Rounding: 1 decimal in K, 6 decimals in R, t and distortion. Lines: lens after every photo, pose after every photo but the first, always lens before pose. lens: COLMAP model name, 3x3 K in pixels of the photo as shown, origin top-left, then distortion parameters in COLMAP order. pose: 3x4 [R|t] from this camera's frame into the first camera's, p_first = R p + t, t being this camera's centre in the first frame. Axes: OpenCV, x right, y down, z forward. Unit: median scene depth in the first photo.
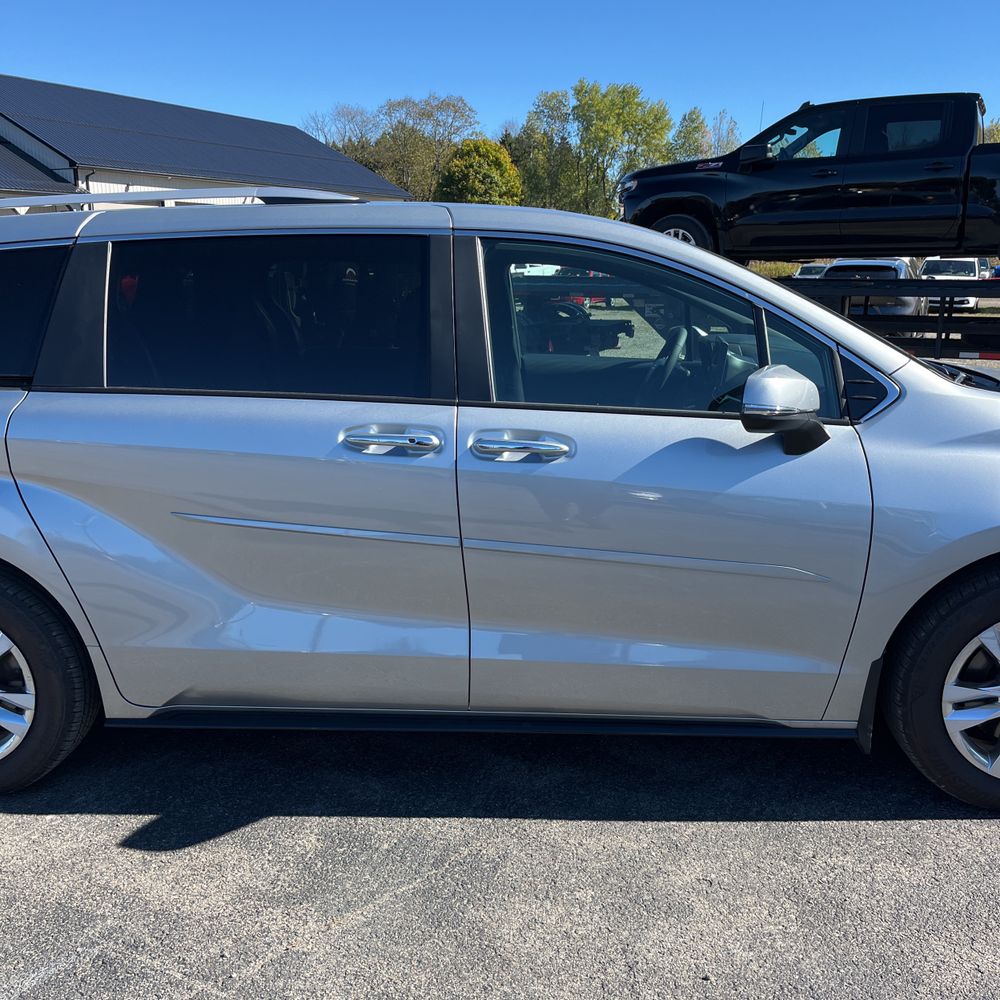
lens RADIAL K [[1003.8, 0, 492.3], [0, 1003.8, 509.6], [0, 0, 1]] dist [0.049154, -0.058774]
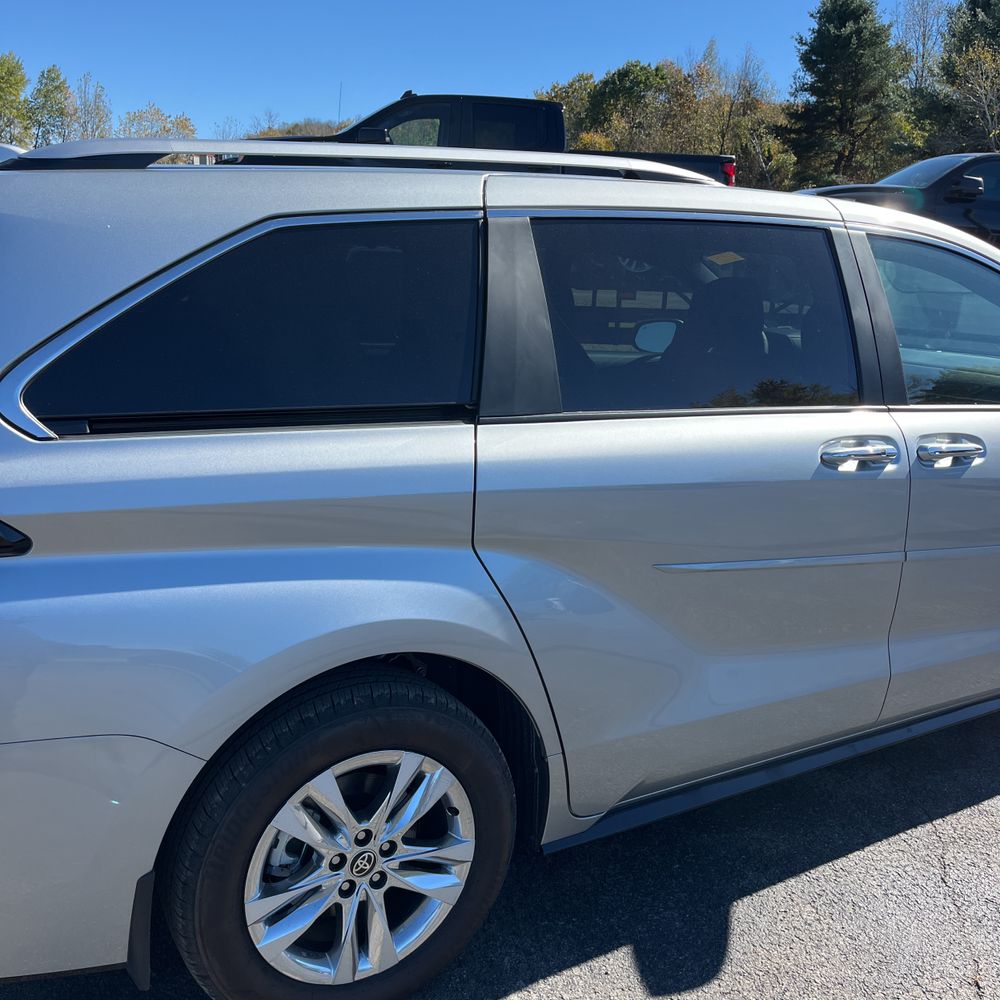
lens RADIAL K [[1013.1, 0, 505.3], [0, 1013.1, 515.0], [0, 0, 1]] dist [0.071053, -0.103753]
pose [[0.823266, -0.108770, 0.557137, -0.227112], [0.096786, 0.993996, 0.051041, -0.023625], [-0.559343, 0.011903, 0.828851, 0.103804]]
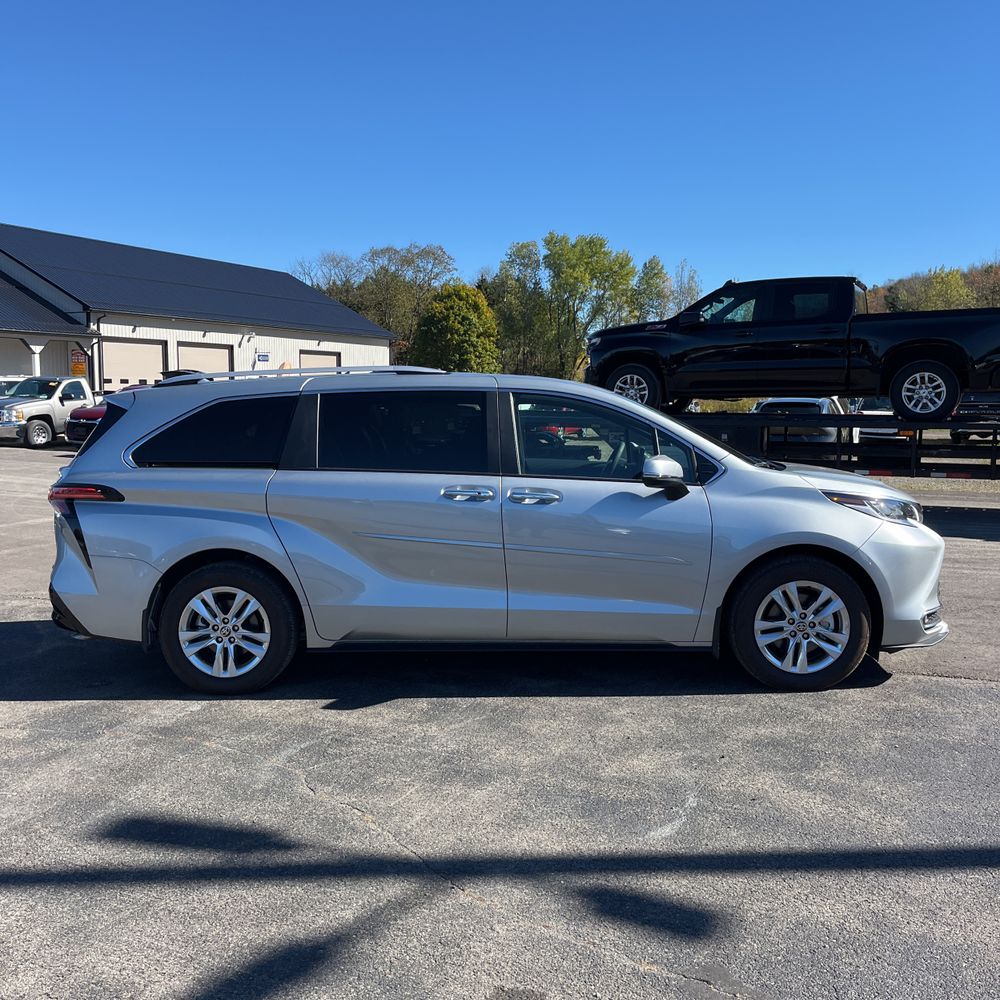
lens RADIAL K [[1003.8, 0, 492.3], [0, 1003.8, 509.6], [0, 0, 1]] dist [0.049154, -0.058774]
pose [[0.999678, 0.000406, 0.025355, -0.026238], [0.002841, 0.991781, -0.127913, 0.054008], [-0.025199, 0.127944, 0.991461, -0.237606]]
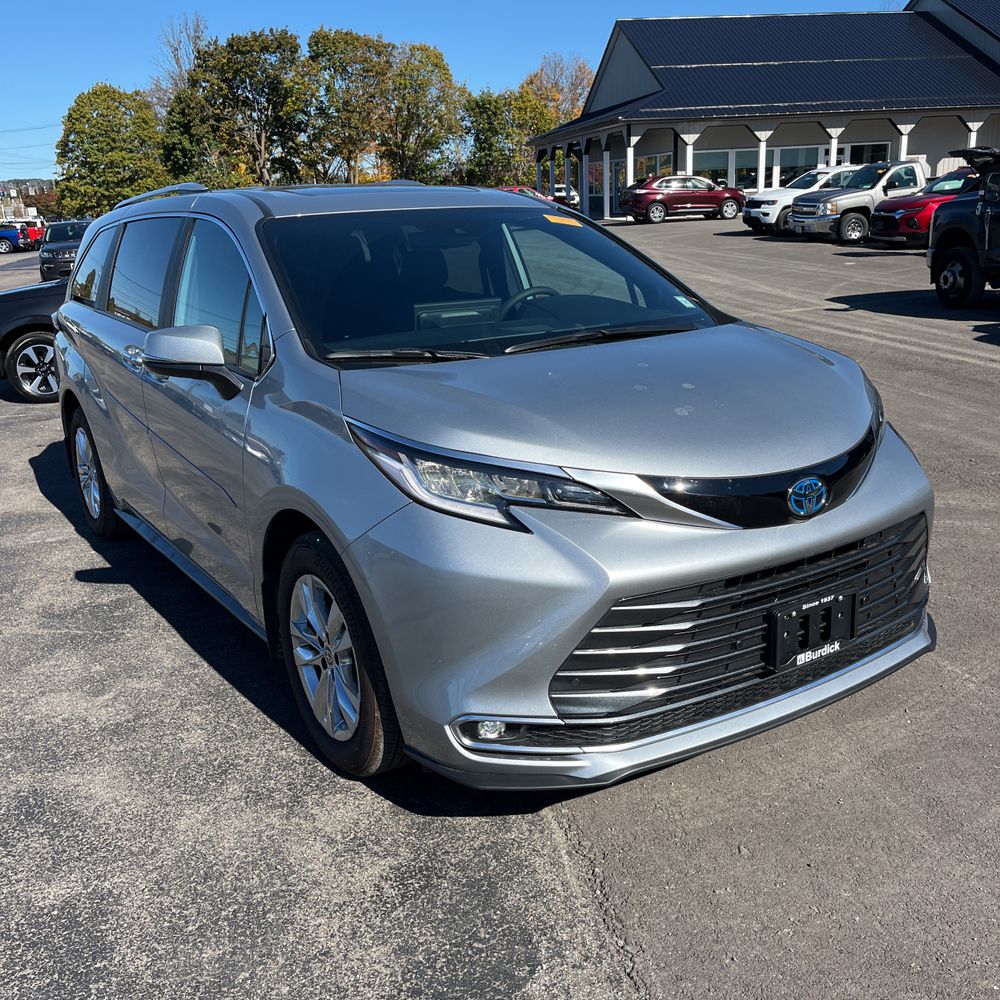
lens RADIAL K [[1005.2, 0, 495.6], [0, 1005.2, 497.8], [0, 0, 1]] dist [0.079554, -0.106154]
pose [[0.602328, 0.201906, -0.772292, 0.372429], [-0.149592, 0.978893, 0.139248, -0.039743], [0.784107, 0.031656, 0.619818, 0.122932]]
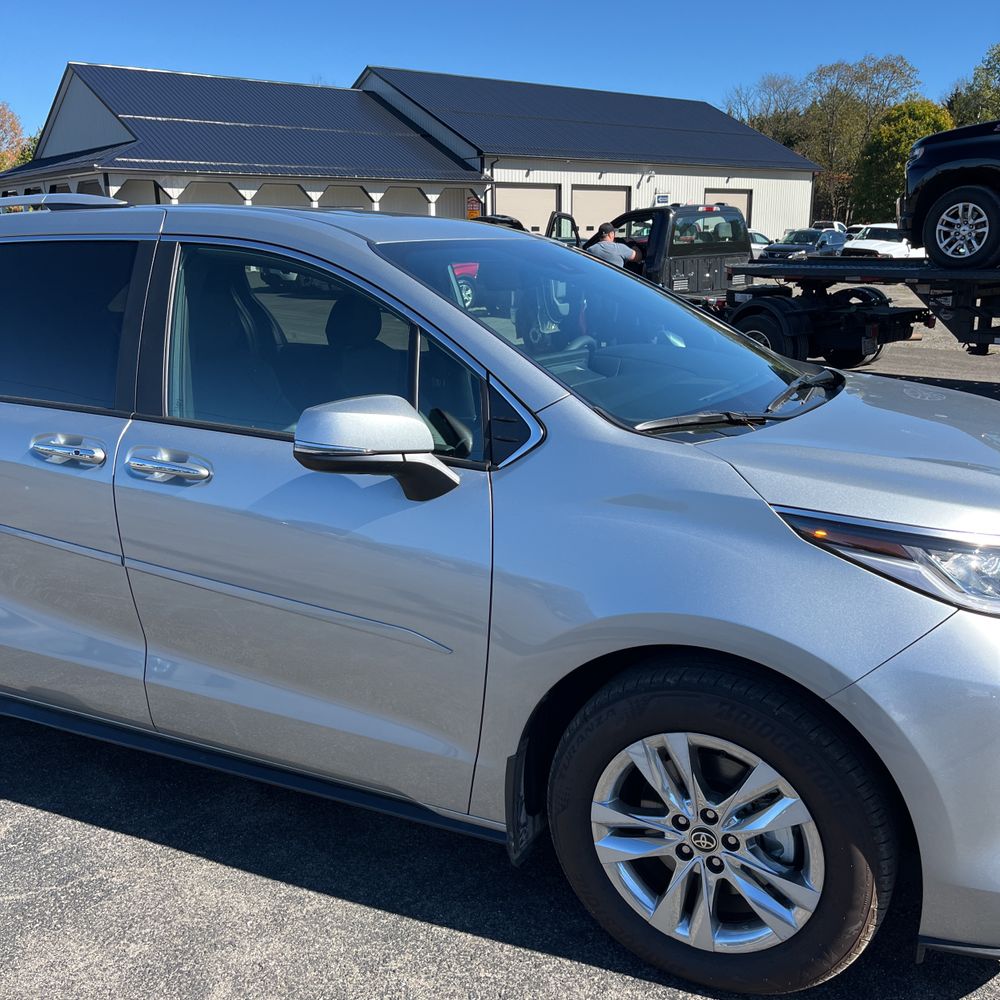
lens RADIAL K [[1003.8, 0, 492.3], [0, 1003.8, 509.6], [0, 0, 1]] dist [0.049154, -0.058774]
pose [[0.919479, 0.090012, -0.382697, 0.171096], [-0.081920, 0.995936, 0.037425, -0.020909], [0.384511, -0.003061, 0.923115, 0.060538]]
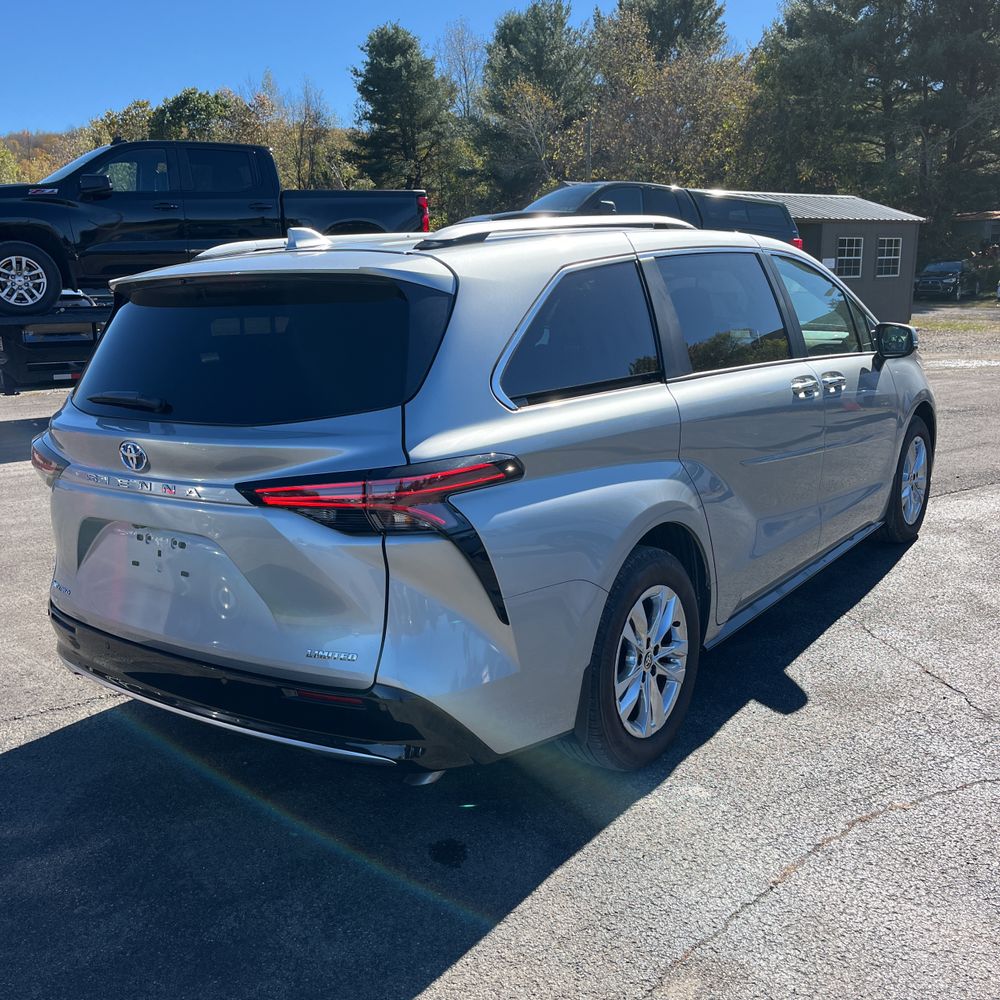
lens RADIAL K [[1007.4, 0, 501.2], [0, 1007.4, 513.2], [0, 0, 1]] dist [0.022977, 0.014030]
pose [[0.537966, -0.205005, 0.817658, -0.416546], [0.227192, 0.969345, 0.093558, -0.033356], [-0.811773, 0.135434, 0.568051, 0.135061]]
